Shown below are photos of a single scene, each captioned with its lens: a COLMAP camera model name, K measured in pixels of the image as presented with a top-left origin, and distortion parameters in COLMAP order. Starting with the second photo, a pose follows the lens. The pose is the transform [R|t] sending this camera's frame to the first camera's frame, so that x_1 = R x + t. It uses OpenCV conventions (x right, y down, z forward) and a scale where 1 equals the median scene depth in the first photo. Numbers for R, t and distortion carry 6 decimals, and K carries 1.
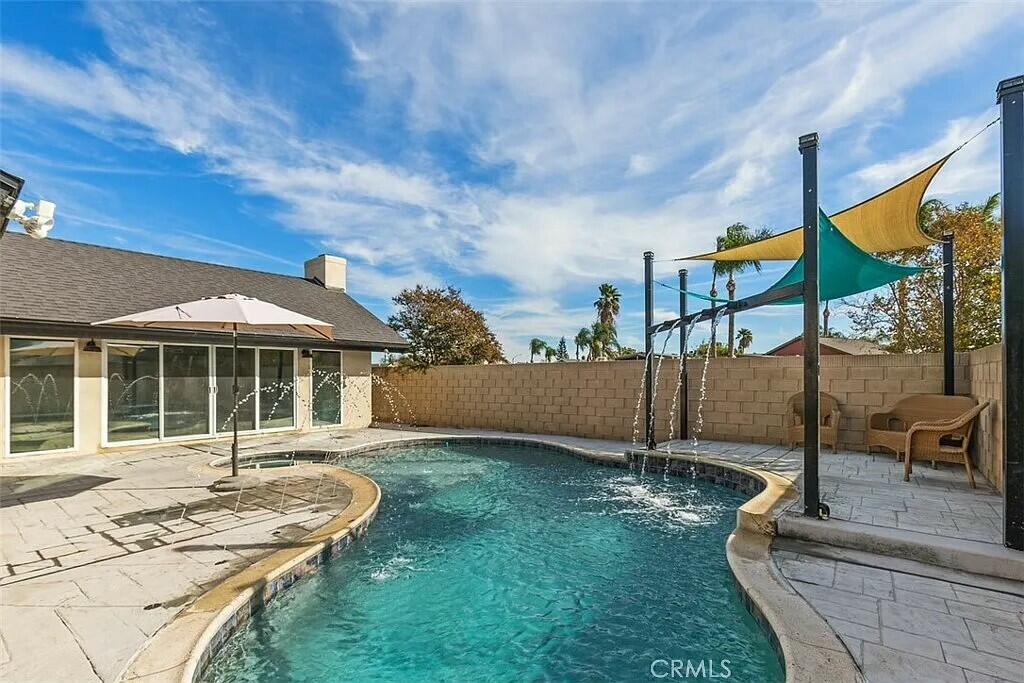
lens RADIAL K [[471.3, 0, 512.0], [0, 471.3, 346.0], [0, 0, 1]] dist [-0.002416, -0.000257]
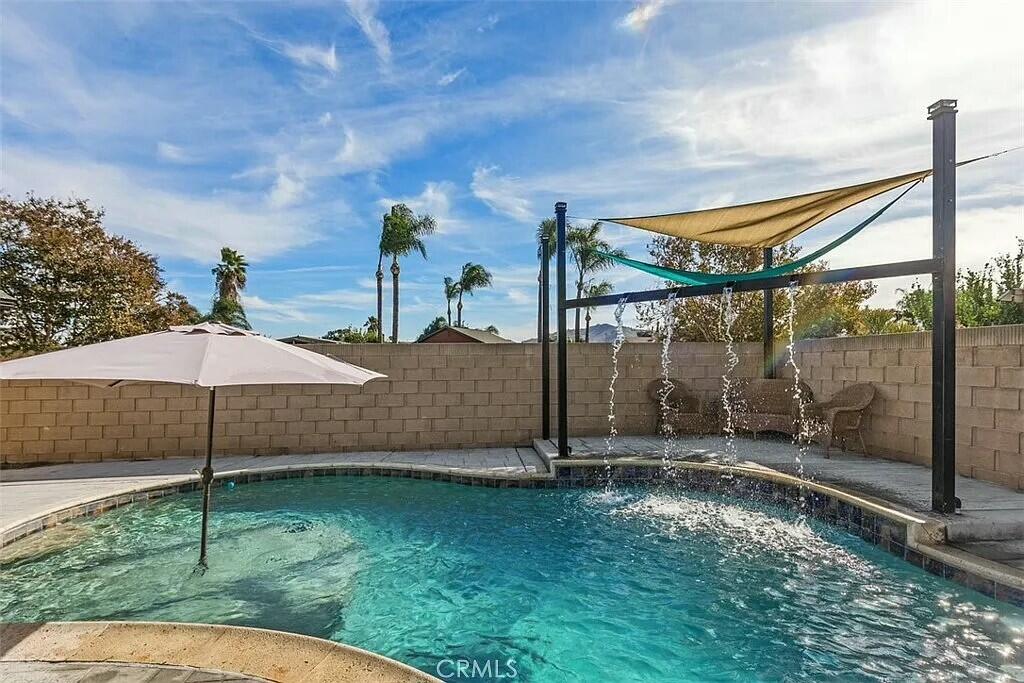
lens RADIAL K [[515.1, 0, 509.4], [0, 515.1, 330.0], [0, 0, 1]] dist [-0.002145, -0.000390]
pose [[0.725530, 0.042392, 0.686884, -0.417531], [-0.038873, 0.999032, -0.020596, 0.037297], [-0.687092, -0.011759, 0.726475, 0.523787]]
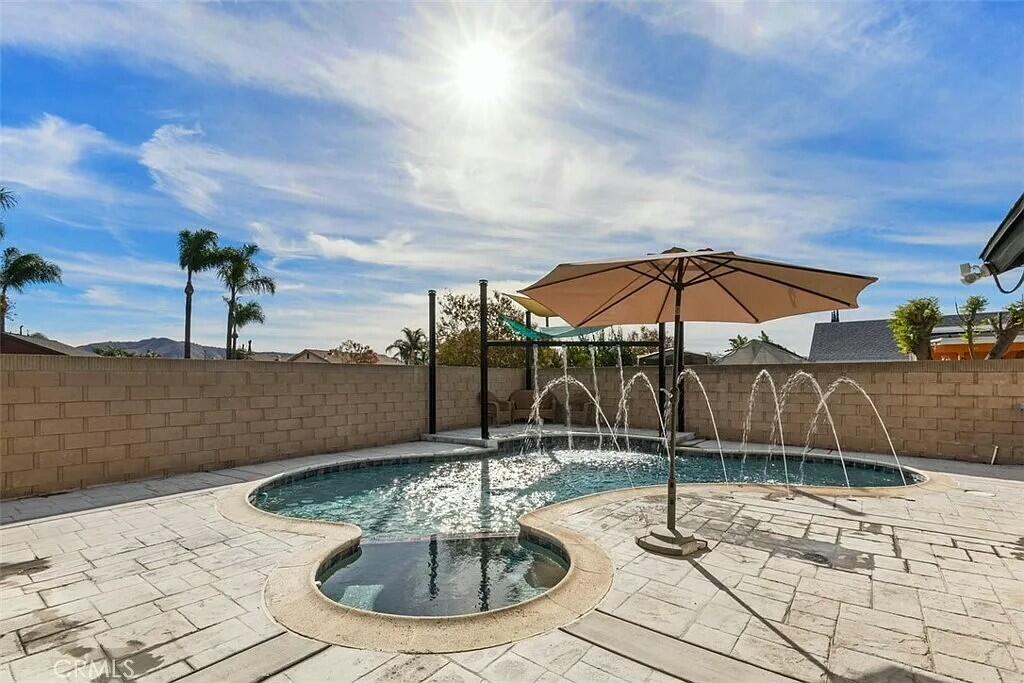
lens RADIAL K [[471.3, 0, 512.0], [0, 471.3, 346.0], [0, 0, 1]] dist [-0.002416, -0.000257]
pose [[-0.008877, 0.077594, 0.996946, -1.112475], [-0.062042, 0.995021, -0.077996, 0.079300], [-0.998034, -0.062545, -0.004018, 1.098739]]
